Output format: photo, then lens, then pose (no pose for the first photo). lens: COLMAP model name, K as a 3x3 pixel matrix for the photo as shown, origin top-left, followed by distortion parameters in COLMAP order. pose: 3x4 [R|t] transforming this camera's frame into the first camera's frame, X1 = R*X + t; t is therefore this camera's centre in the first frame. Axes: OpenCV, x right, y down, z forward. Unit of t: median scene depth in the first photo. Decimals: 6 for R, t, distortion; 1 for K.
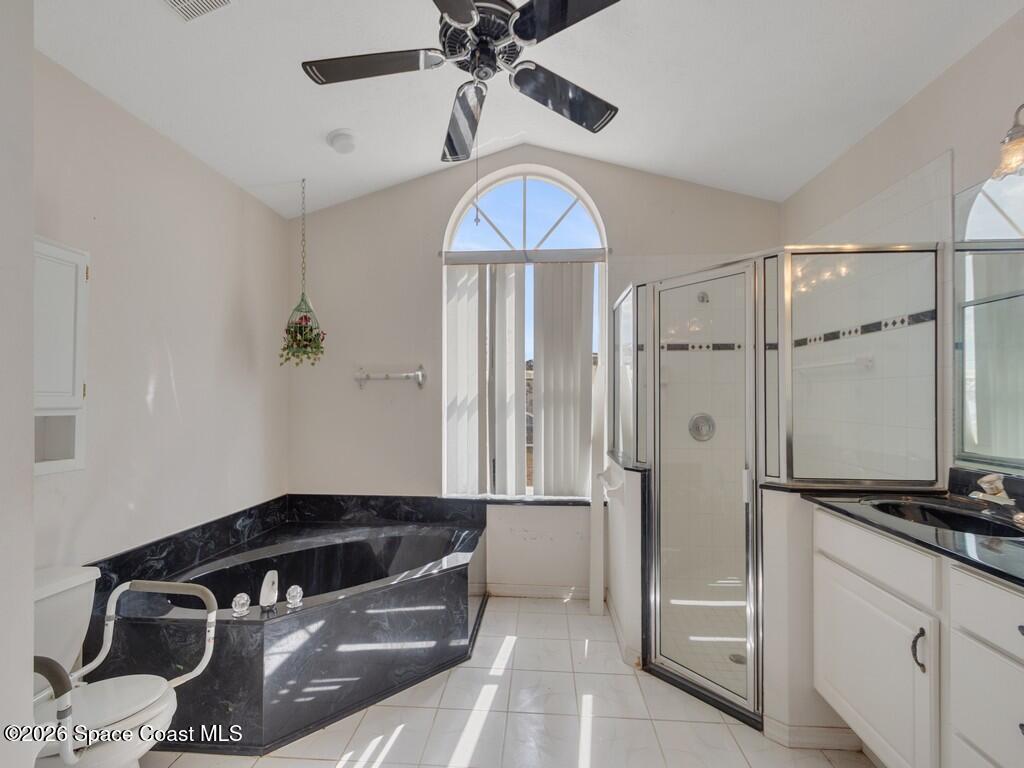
lens RADIAL K [[446.3, 0, 507.6], [0, 446.3, 396.9], [0, 0, 1]] dist [0.000890, 0.000073]
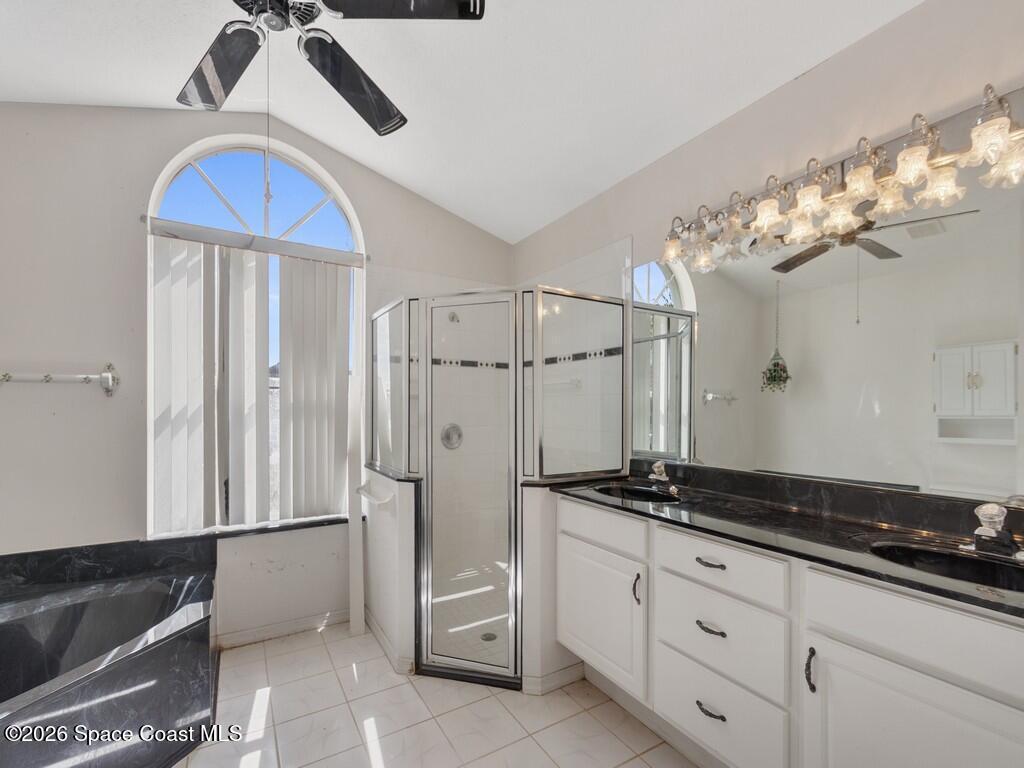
lens RADIAL K [[448.1, 0, 496.3], [0, 448.1, 409.4], [0, 0, 1]] dist [0.000344, -0.000042]
pose [[0.821911, 0.000056, 0.569616, -0.130128], [-0.003269, 0.999984, 0.004619, -0.003618], [-0.569607, -0.005659, 0.821898, 0.048805]]
